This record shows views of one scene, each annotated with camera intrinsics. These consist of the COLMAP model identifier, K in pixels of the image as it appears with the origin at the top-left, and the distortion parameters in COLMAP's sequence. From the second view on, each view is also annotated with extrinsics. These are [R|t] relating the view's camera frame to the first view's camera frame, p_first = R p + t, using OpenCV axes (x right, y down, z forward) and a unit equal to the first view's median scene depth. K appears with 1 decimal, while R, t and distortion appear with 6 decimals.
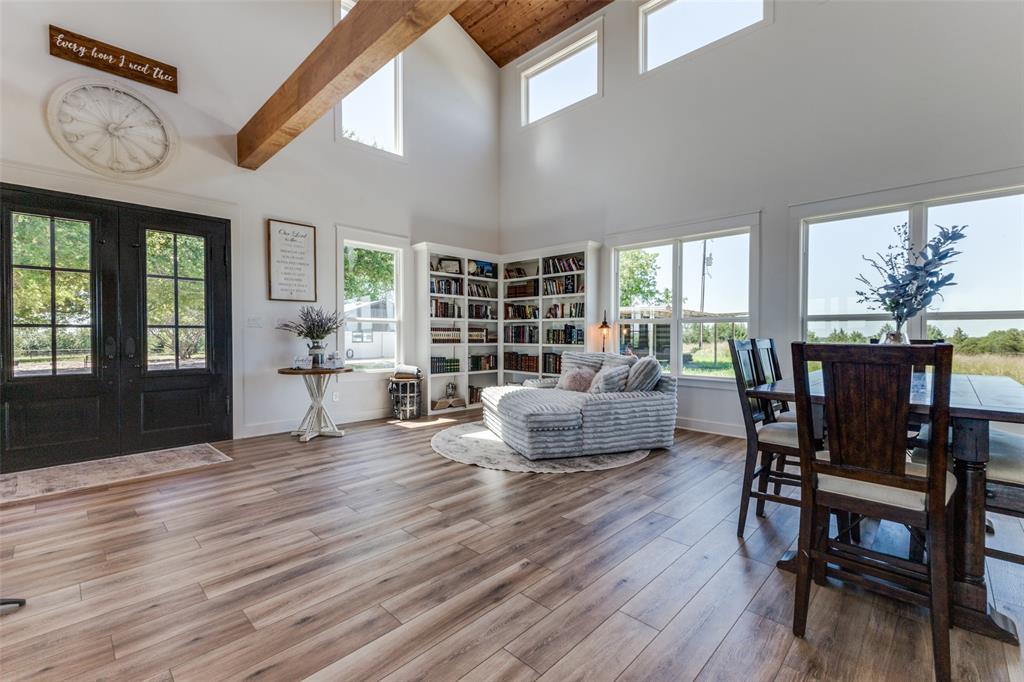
lens RADIAL K [[441.2, 0, 514.8], [0, 441.2, 340.1], [0, 0, 1]] dist [0.011854, 0.000150]
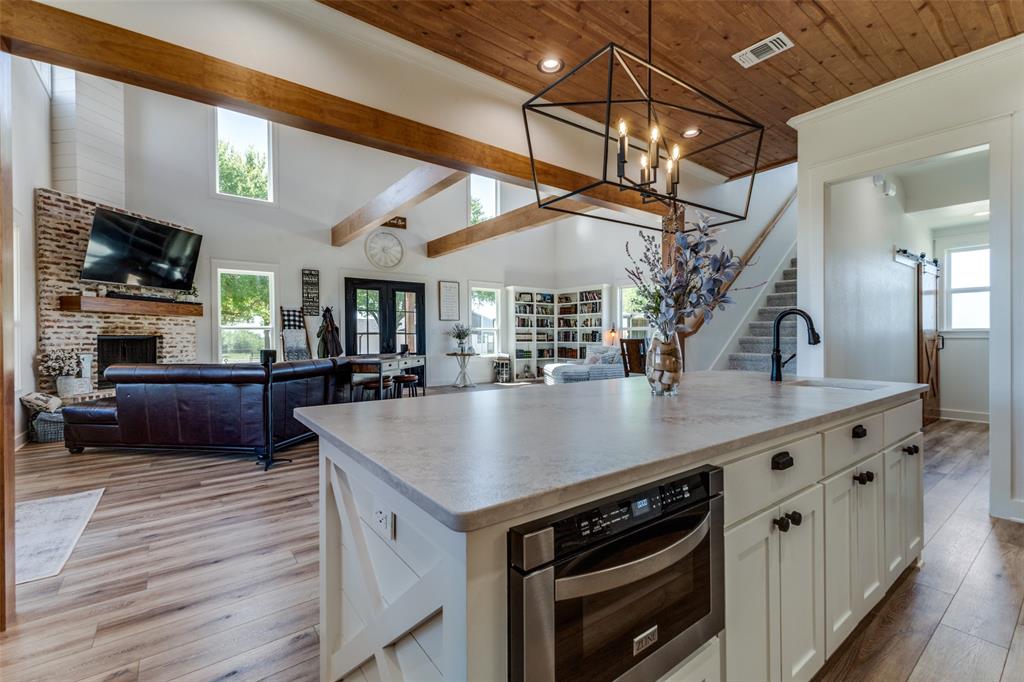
lens RADIAL K [[441.2, 0, 514.8], [0, 441.2, 340.1], [0, 0, 1]] dist [0.011854, 0.000150]
pose [[0.987530, -0.004249, -0.157374, 0.085233], [0.003049, 0.999964, -0.007867, 0.014316], [0.157401, 0.007289, 0.987508, -0.742902]]
